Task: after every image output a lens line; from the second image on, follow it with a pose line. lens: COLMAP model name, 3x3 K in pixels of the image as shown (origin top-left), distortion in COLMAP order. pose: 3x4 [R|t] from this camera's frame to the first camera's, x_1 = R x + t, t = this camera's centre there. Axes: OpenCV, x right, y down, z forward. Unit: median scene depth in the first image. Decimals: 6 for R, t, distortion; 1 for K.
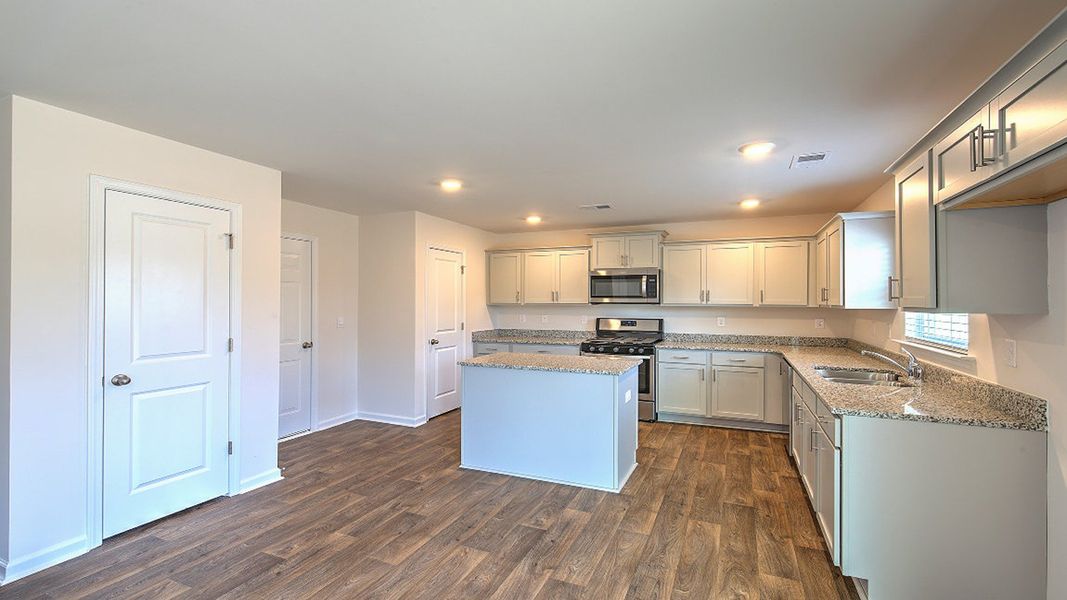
lens RADIAL K [[465.8, 0, 537.6], [0, 465.8, 300.8], [0, 0, 1]] dist [0.000041, -0.000276]
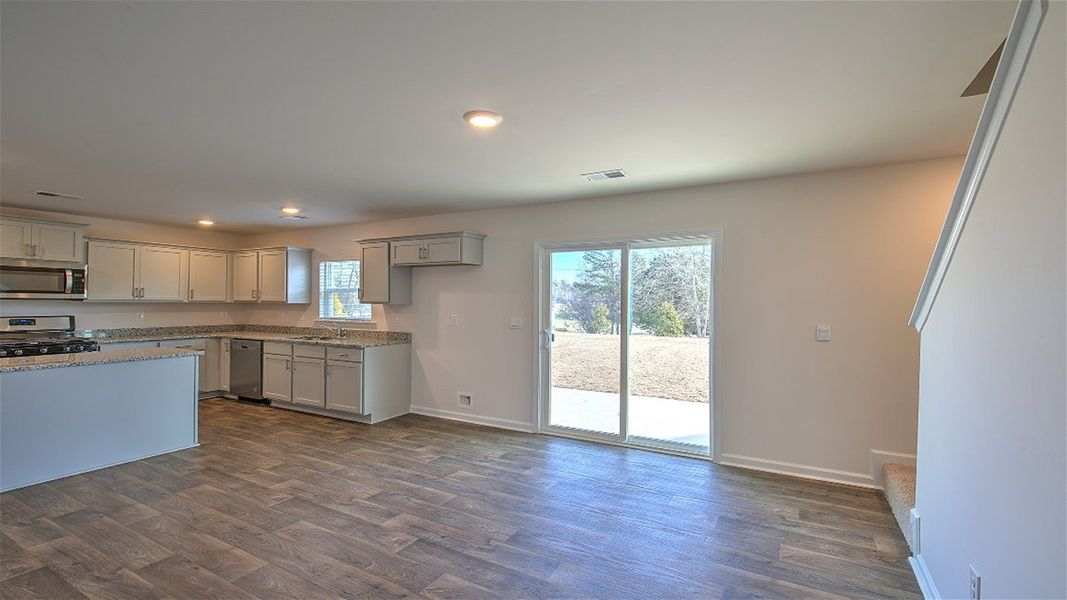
lens RADIAL K [[465.8, 0, 537.6], [0, 465.8, 300.8], [0, 0, 1]] dist [0.000041, -0.000276]
pose [[0.106357, -0.000447, 0.994328, -0.626670], [-0.009202, 0.999957, 0.001433, -0.001515], [-0.994285, -0.009303, 0.106348, -0.047580]]
